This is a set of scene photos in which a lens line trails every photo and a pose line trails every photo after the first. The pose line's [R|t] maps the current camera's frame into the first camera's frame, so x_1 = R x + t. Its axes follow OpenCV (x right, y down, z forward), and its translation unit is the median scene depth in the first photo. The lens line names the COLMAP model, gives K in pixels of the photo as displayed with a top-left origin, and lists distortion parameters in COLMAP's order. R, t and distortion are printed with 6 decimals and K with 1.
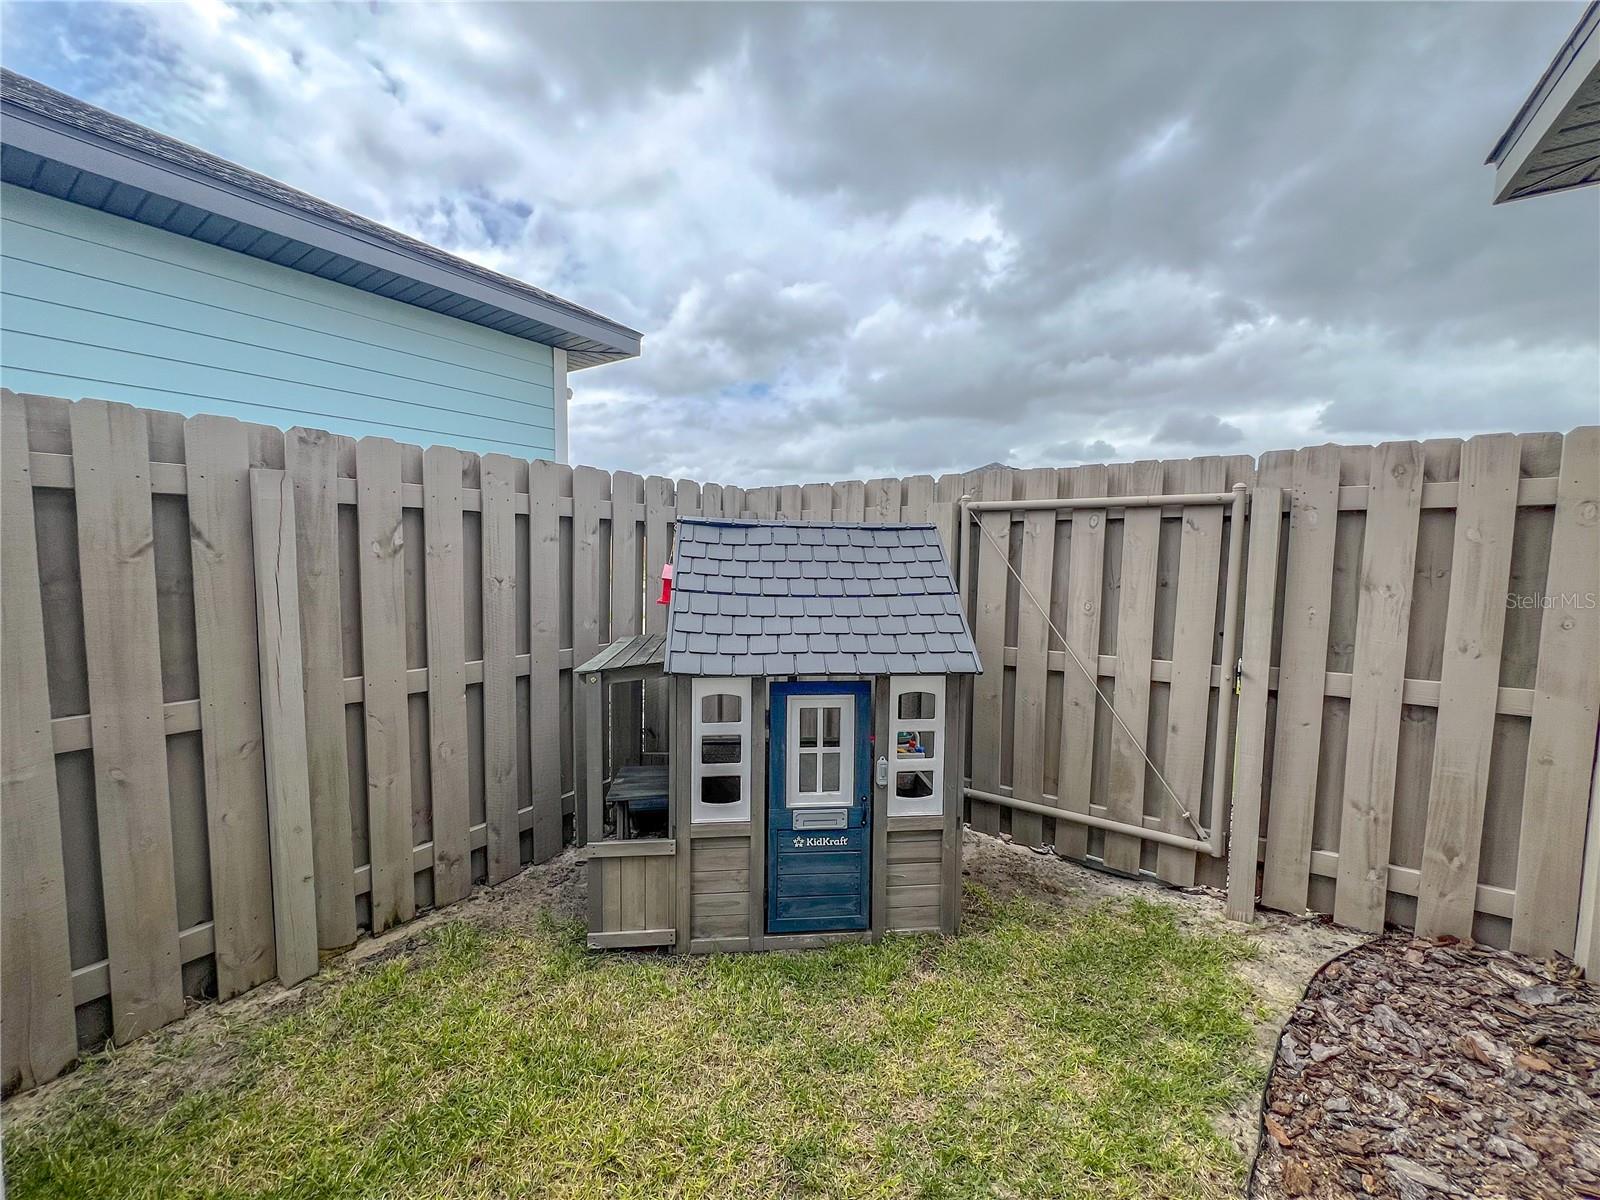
lens RADIAL K [[633.7, 0, 796.3], [0, 633.7, 597.4], [0, 0, 1]] dist [-0.014891, -0.000443]
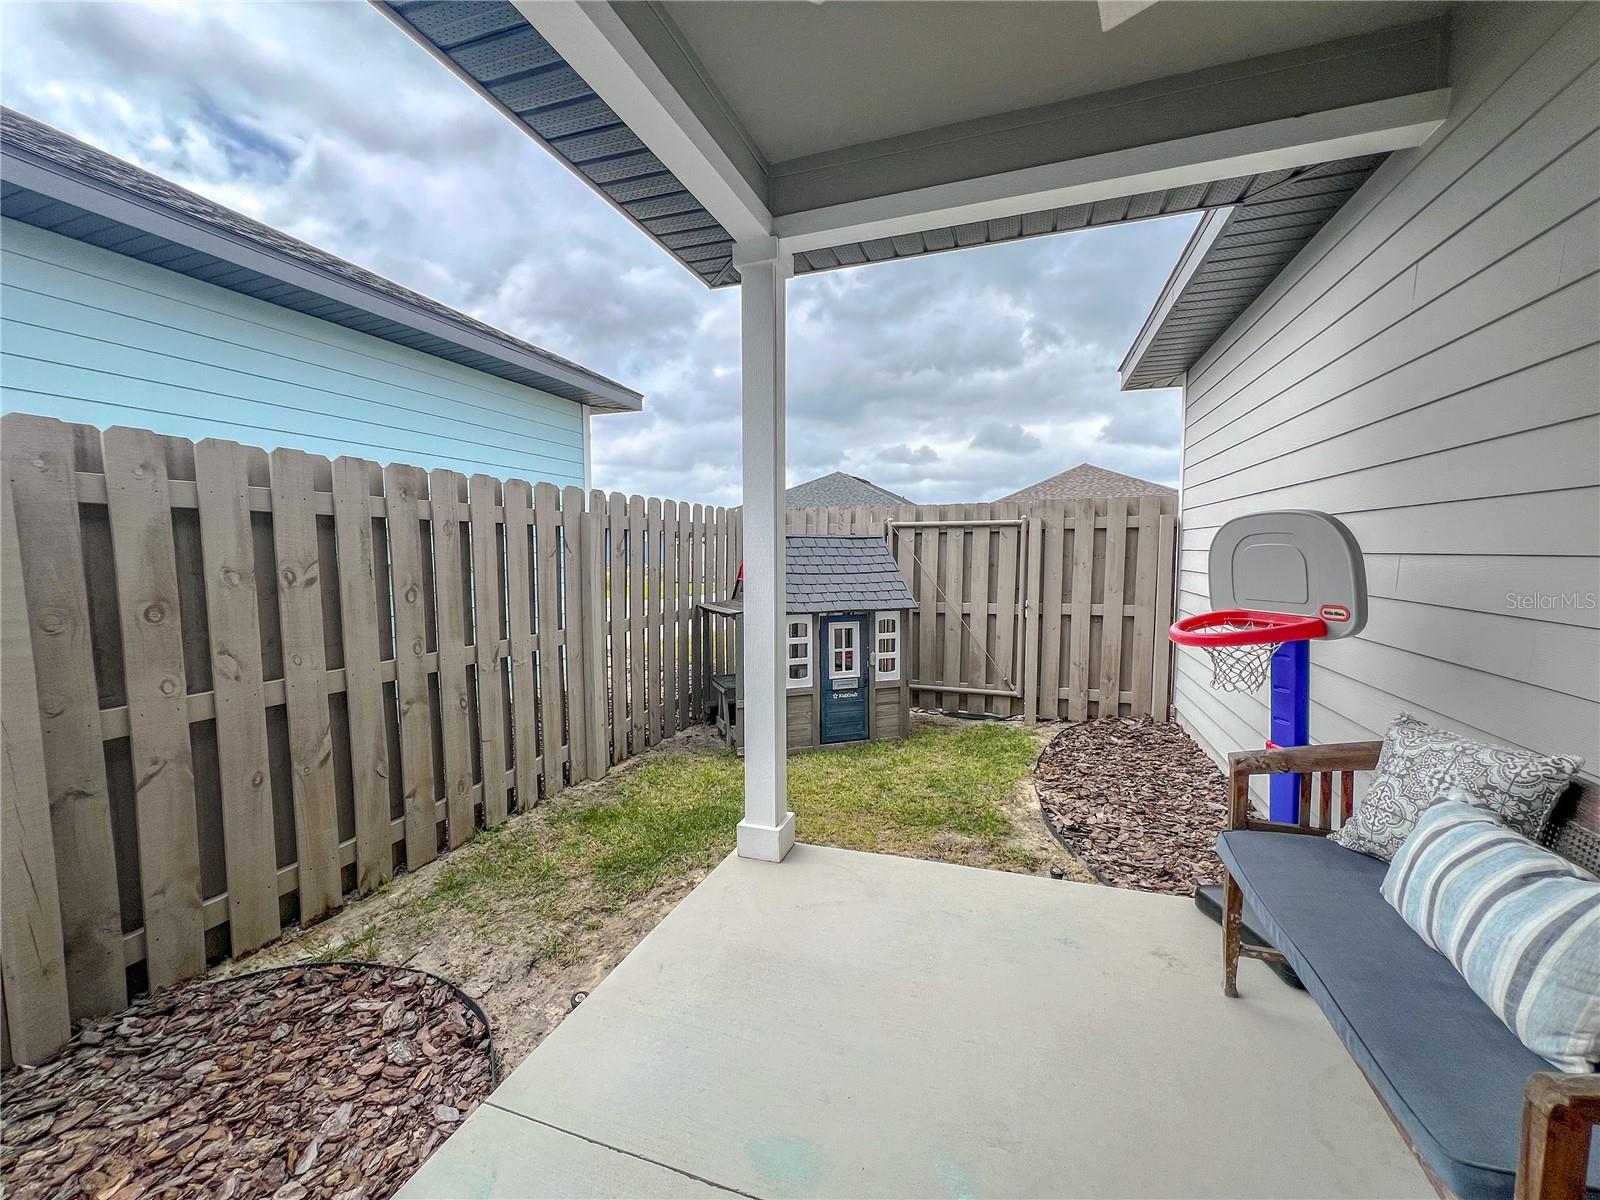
lens RADIAL K [[647.5, 0, 804.4], [0, 647.5, 605.0], [0, 0, 1]] dist [-0.032496, 0.000218]
pose [[0.965569, -0.036403, 0.257586, -0.551513], [0.032869, 0.999297, 0.018017, 0.052134], [-0.258061, -0.008931, 0.966087, -0.869136]]
